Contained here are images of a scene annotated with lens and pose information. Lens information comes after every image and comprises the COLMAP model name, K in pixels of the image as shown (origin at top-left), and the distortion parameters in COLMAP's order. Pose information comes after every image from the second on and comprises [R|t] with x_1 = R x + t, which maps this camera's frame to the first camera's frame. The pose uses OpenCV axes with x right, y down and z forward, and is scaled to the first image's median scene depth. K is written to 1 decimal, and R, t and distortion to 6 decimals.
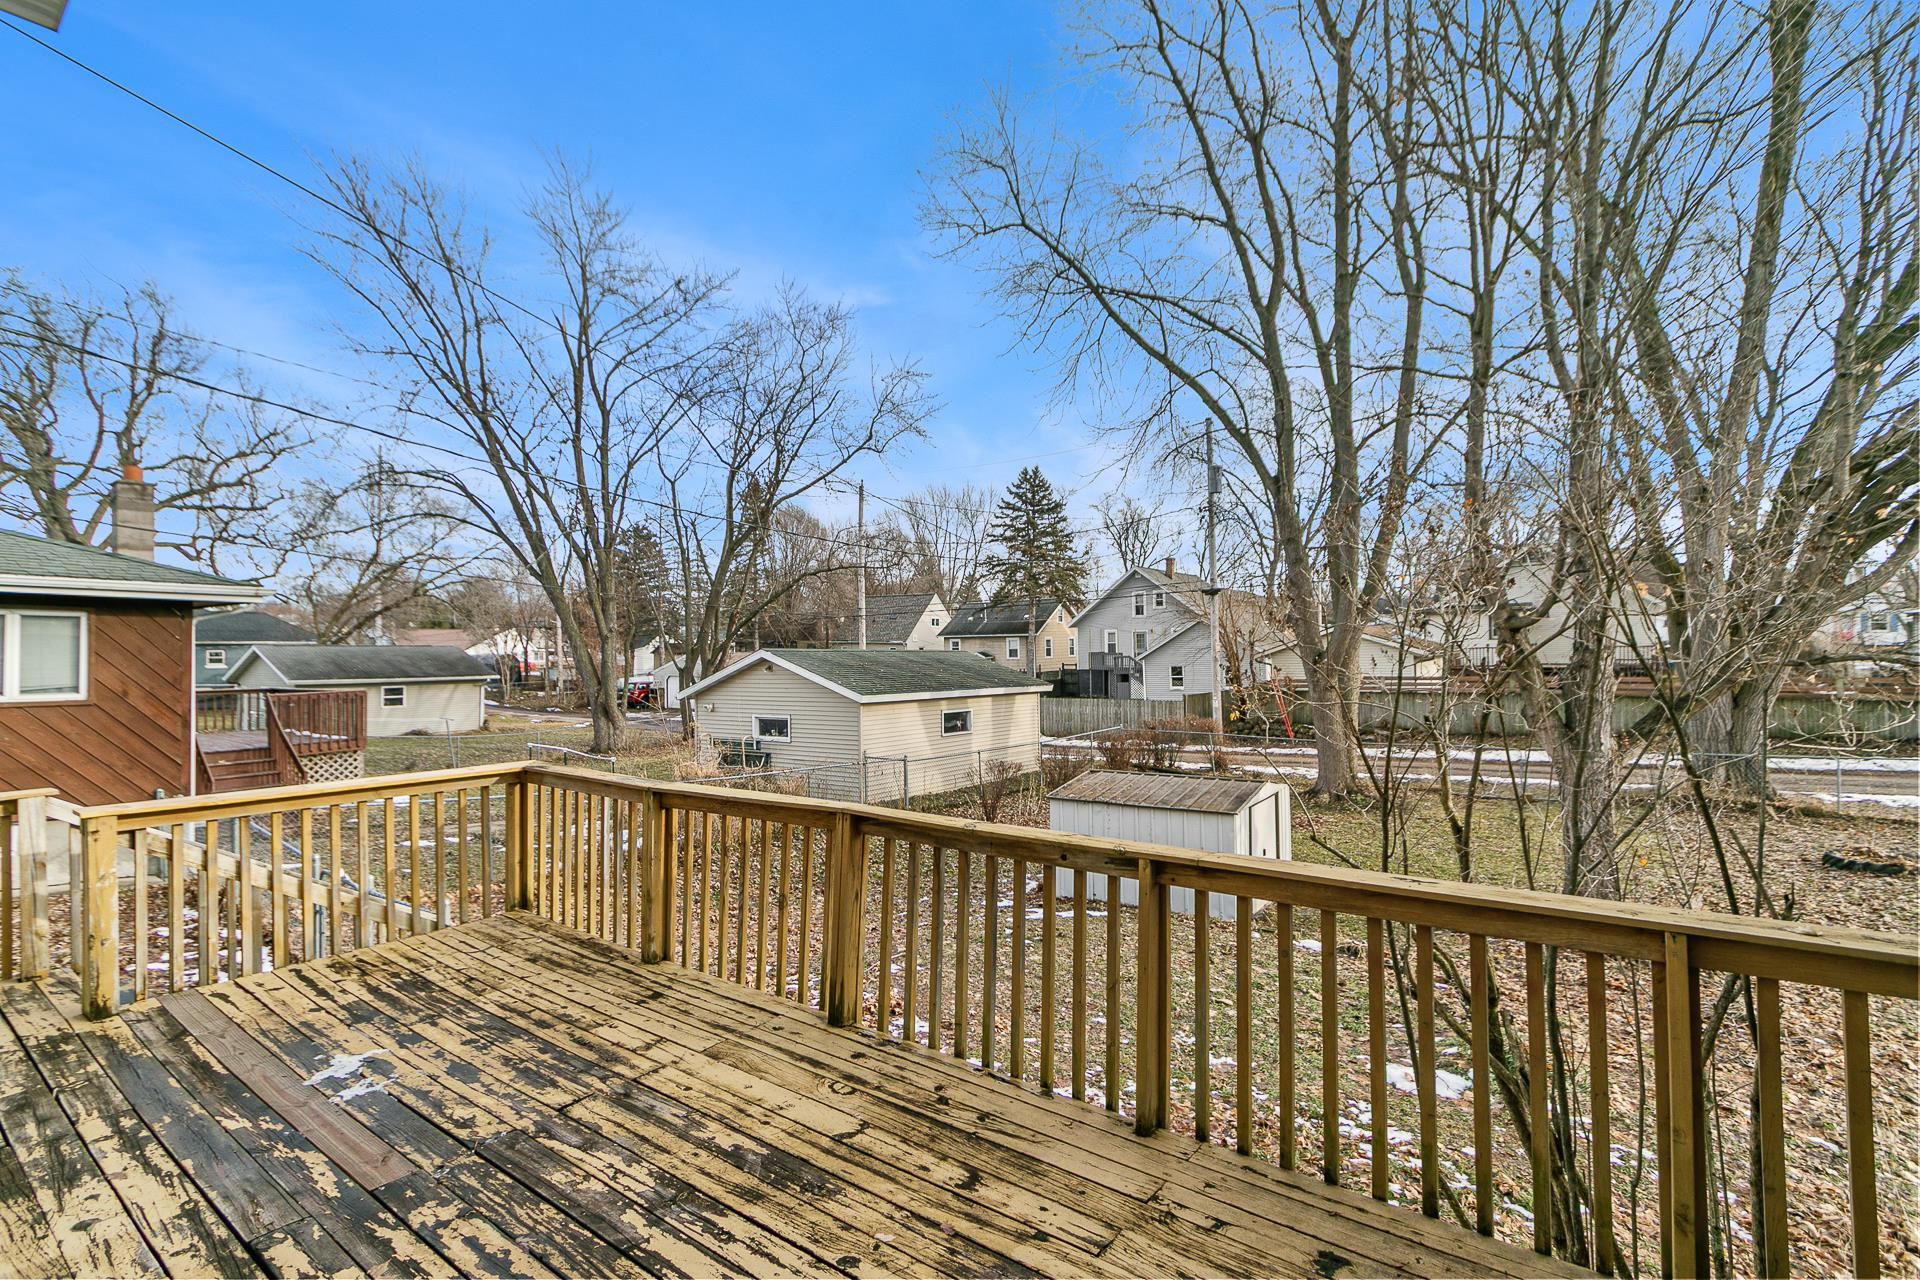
lens RADIAL K [[870.7, 0, 956.0], [0, 870.7, 640.1], [0, 0, 1]] dist [-0.000517, -0.001232]
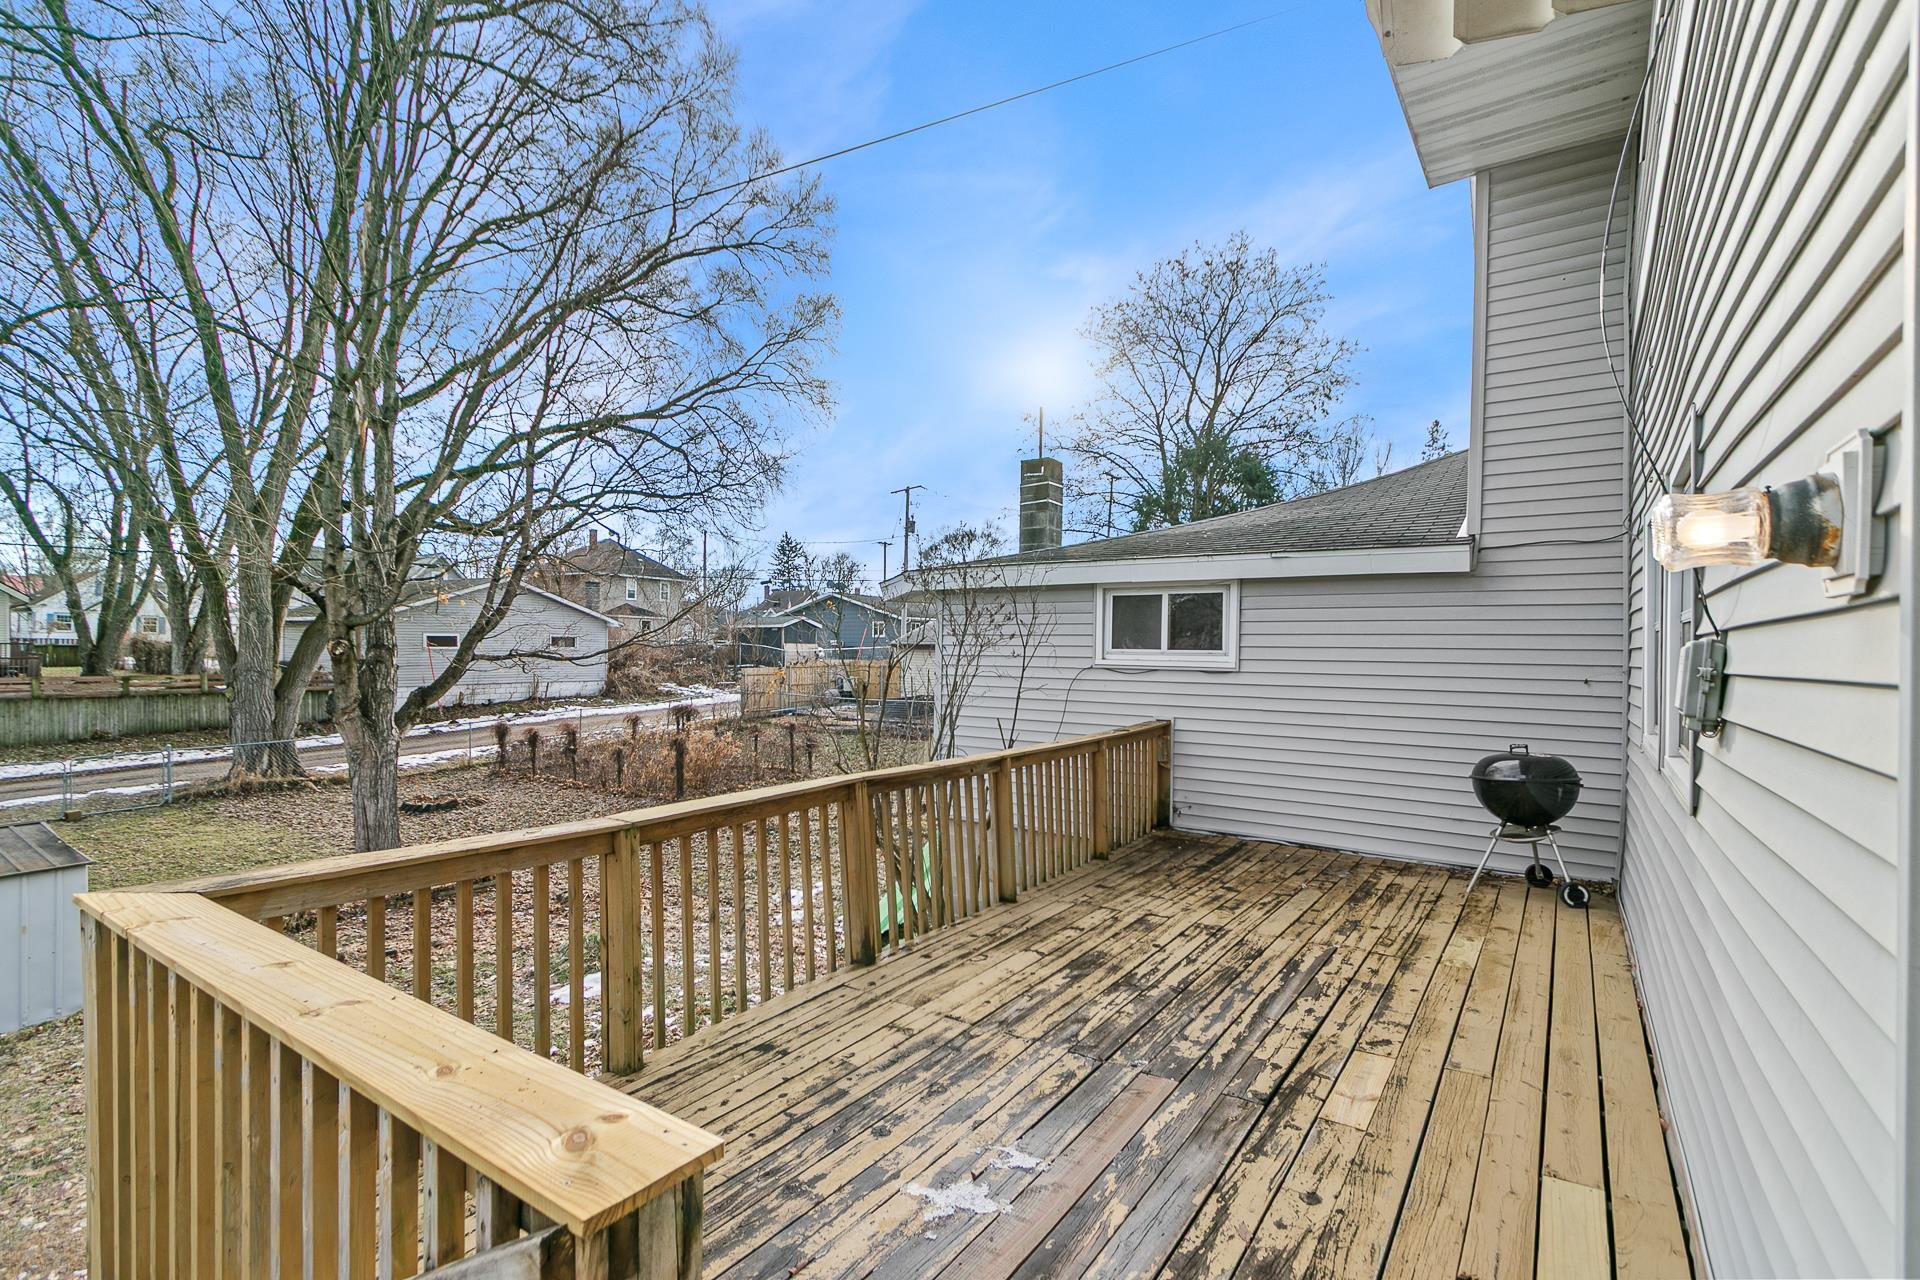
lens RADIAL K [[870.7, 0, 957.3], [0, 870.7, 649.4], [0, 0, 1]] dist [-0.000517, -0.001232]
pose [[-0.026441, 0.009639, 0.999604, -1.685428], [-0.021819, 0.999710, -0.010217, 0.055917], [-0.999412, -0.022080, -0.026223, 1.220942]]
